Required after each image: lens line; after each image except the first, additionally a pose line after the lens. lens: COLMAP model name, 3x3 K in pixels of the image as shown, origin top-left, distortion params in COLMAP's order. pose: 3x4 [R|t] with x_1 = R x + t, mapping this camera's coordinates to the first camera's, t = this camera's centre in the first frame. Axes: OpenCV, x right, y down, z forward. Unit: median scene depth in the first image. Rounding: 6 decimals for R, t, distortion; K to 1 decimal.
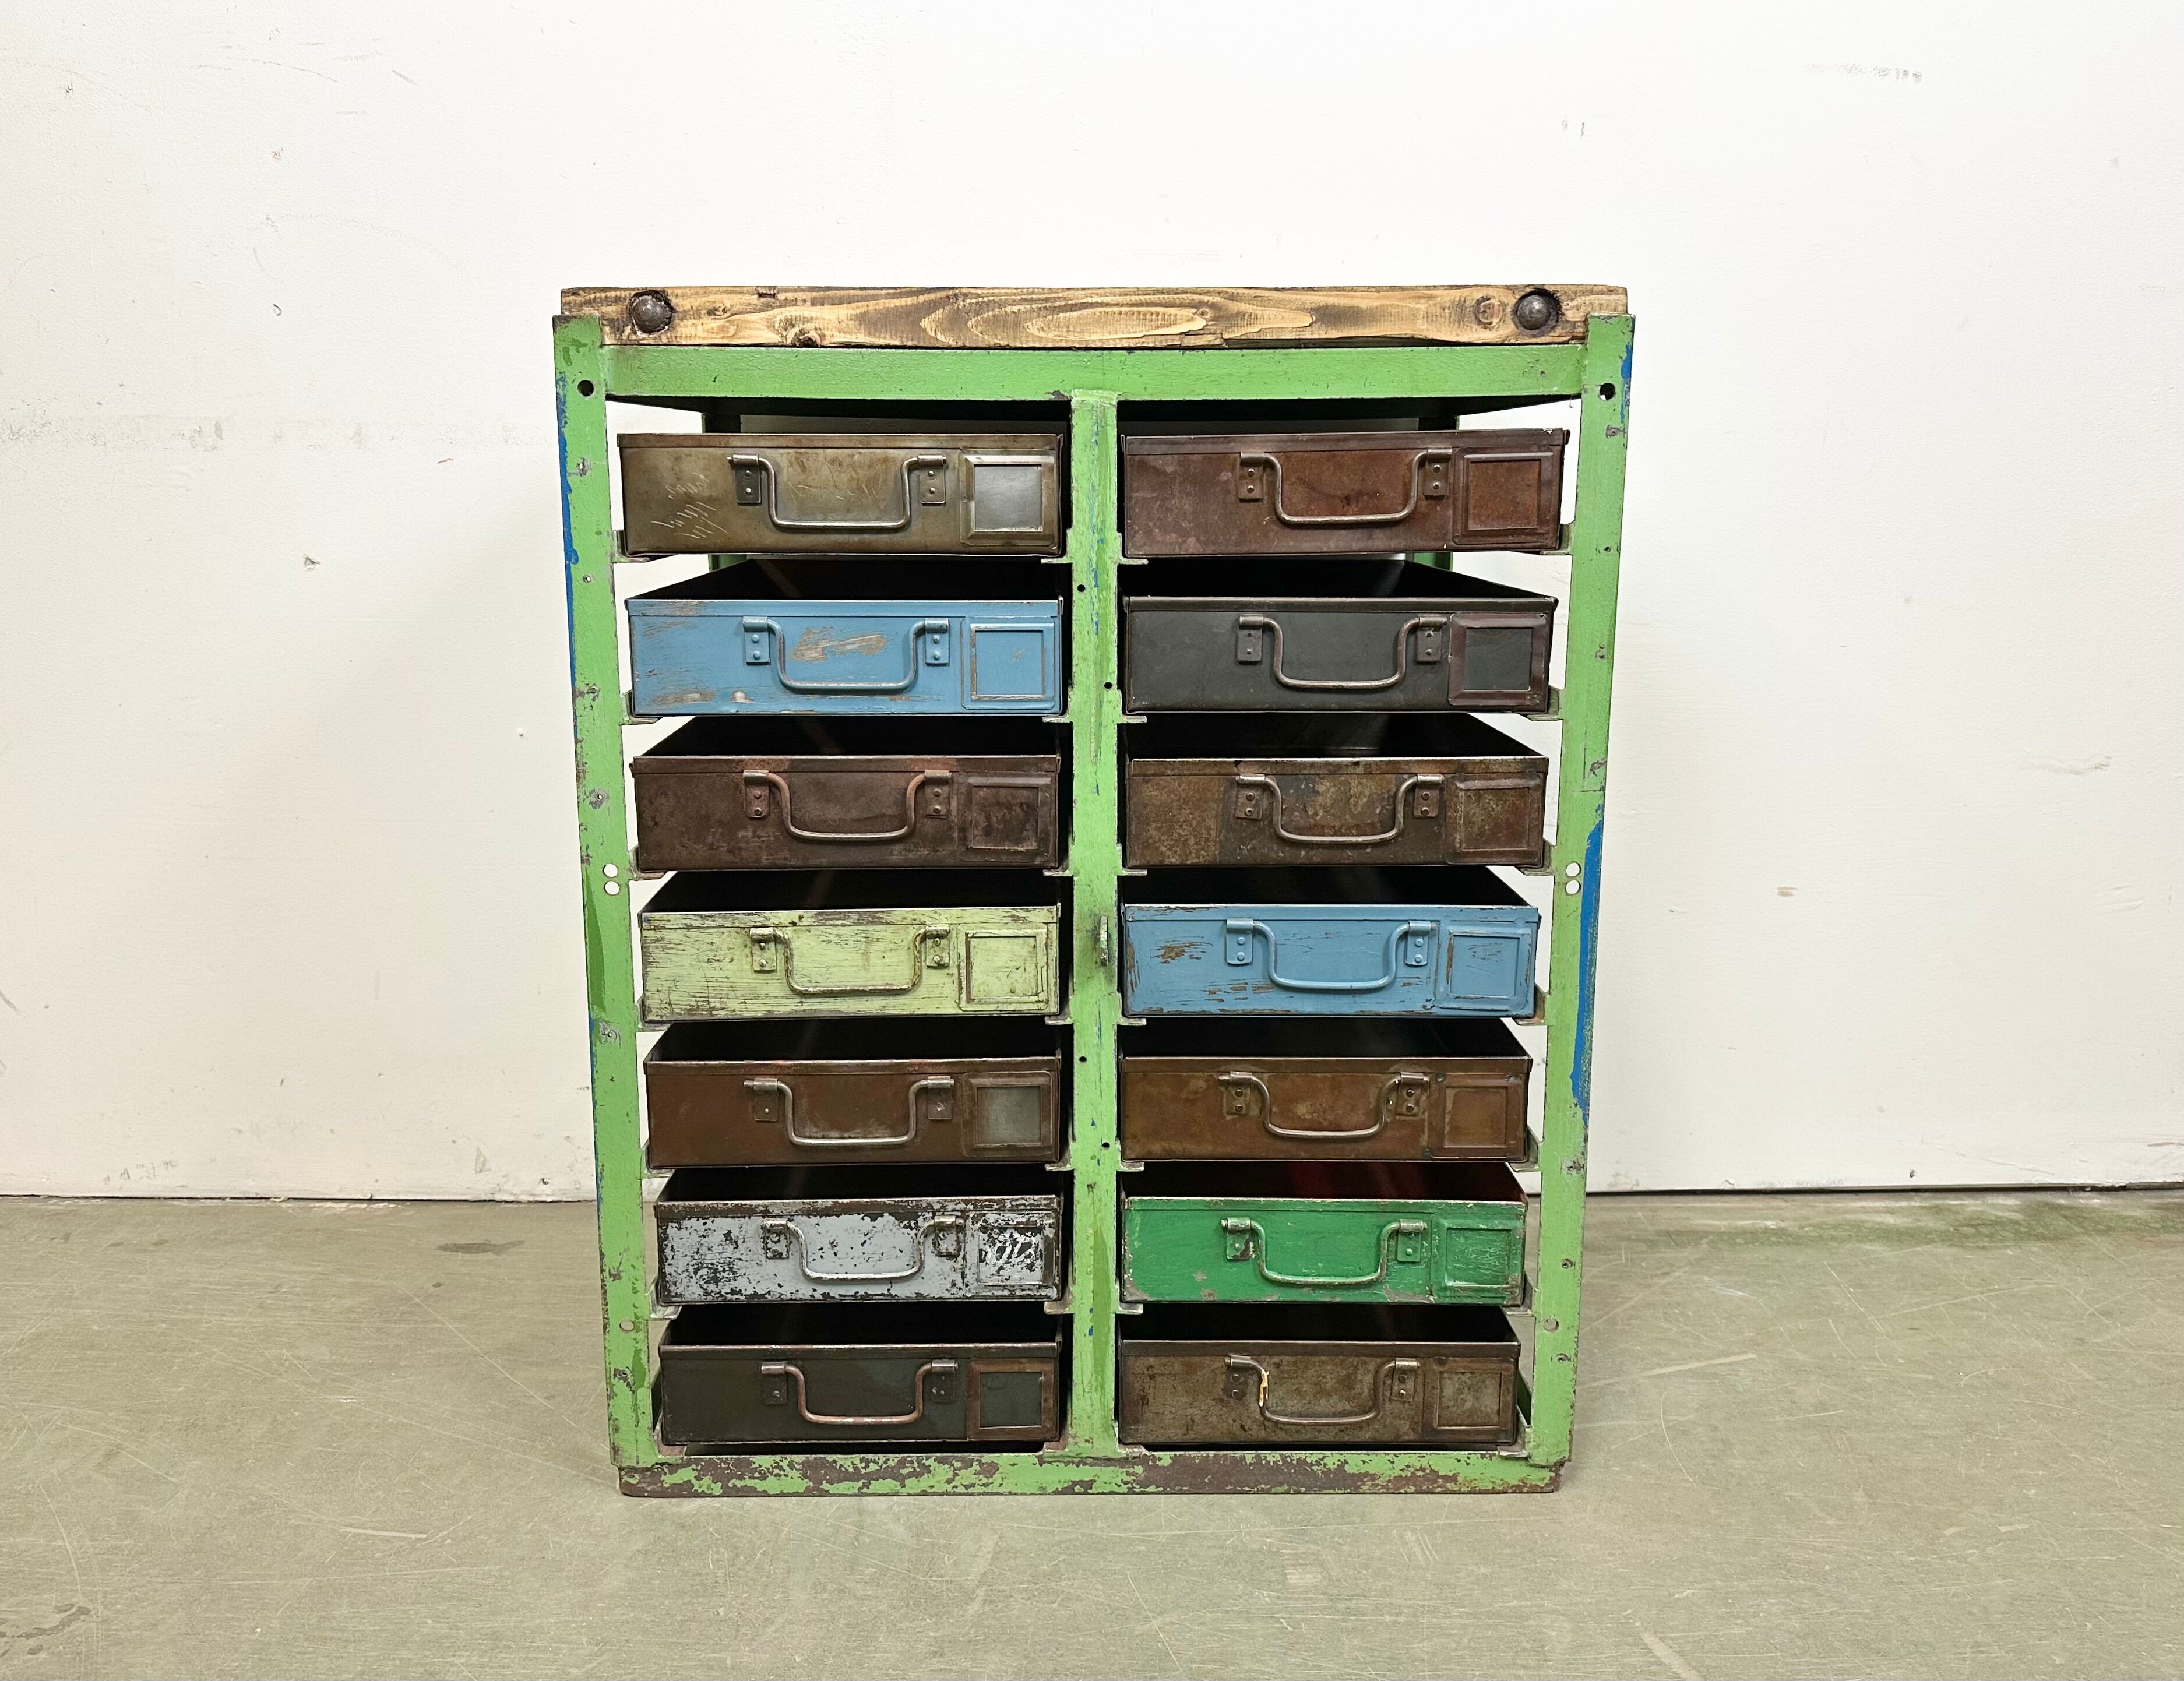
lens RADIAL K [[1637.3, 0, 1068.5], [0, 1637.3, 752.7], [0, 0, 1]] dist [0.127200, -0.160556]
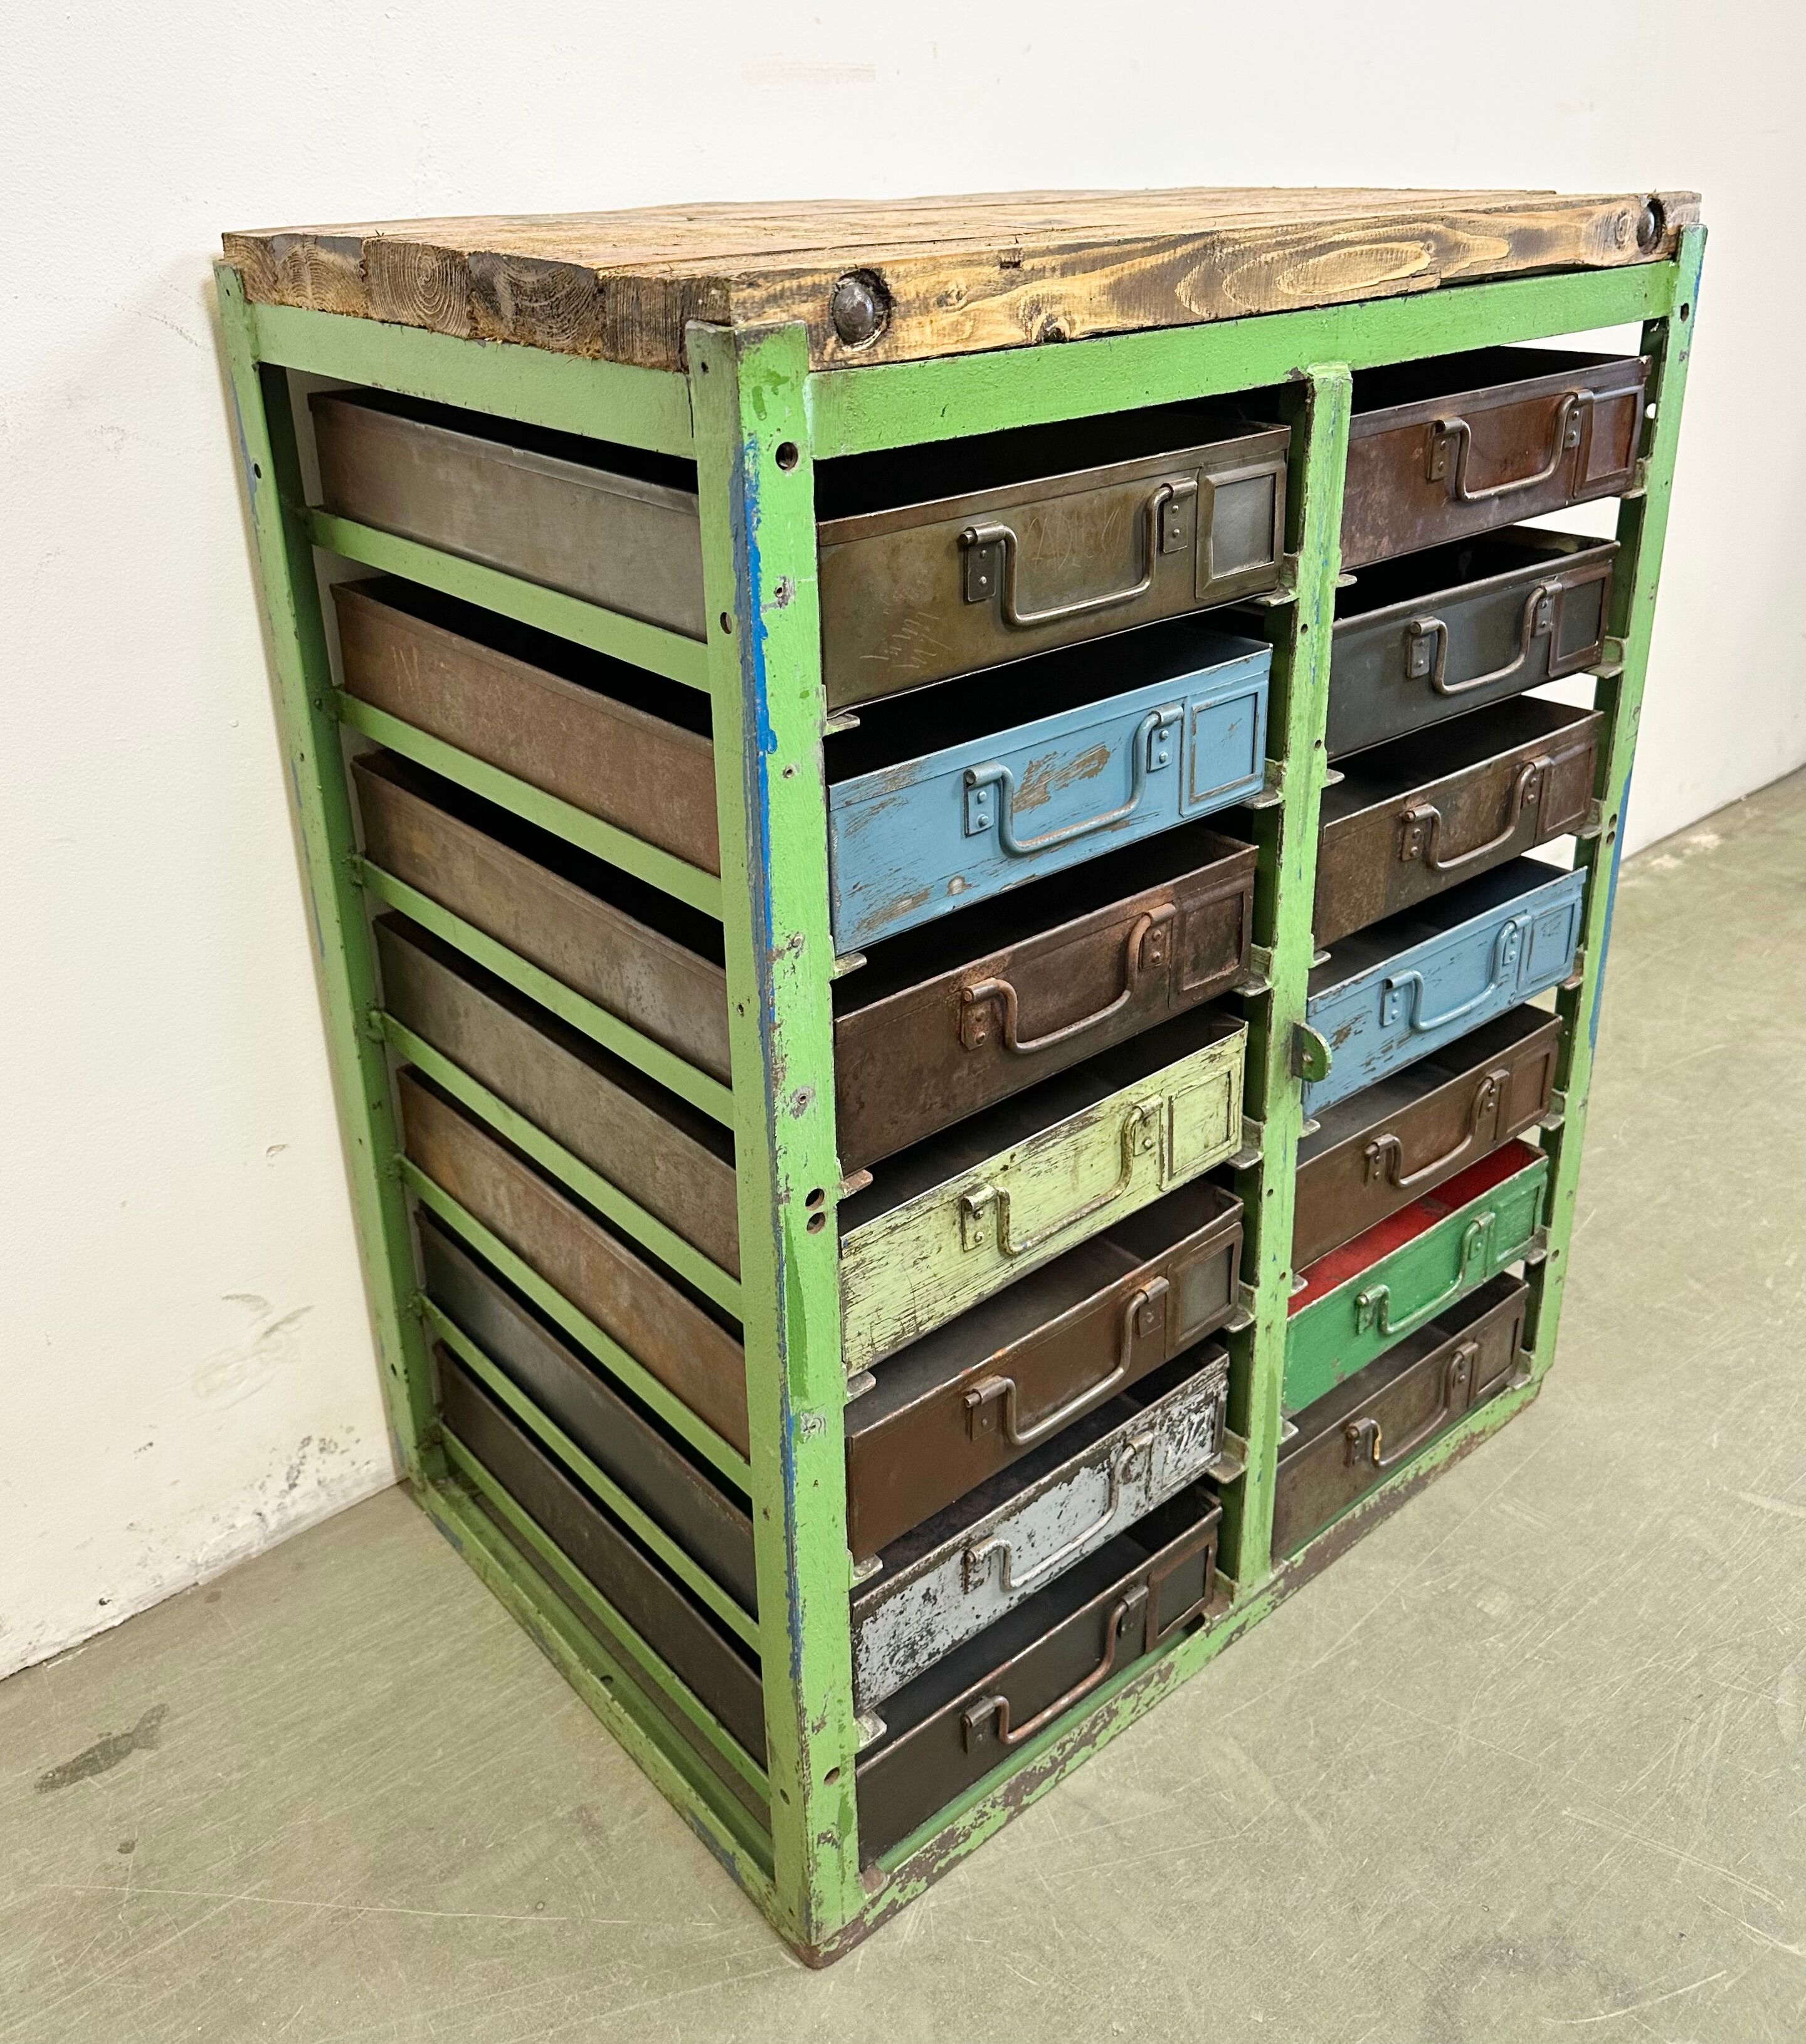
lens RADIAL K [[1696.5, 0, 856.6], [0, 1696.5, 804.4], [0, 0, 1]] dist [0.136569, -0.225727]
pose [[0.782078, -0.240992, 0.574697, -0.592706], [0.136660, 0.966076, 0.219137, -0.212371], [-0.608011, -0.092844, 0.788481, 0.475427]]
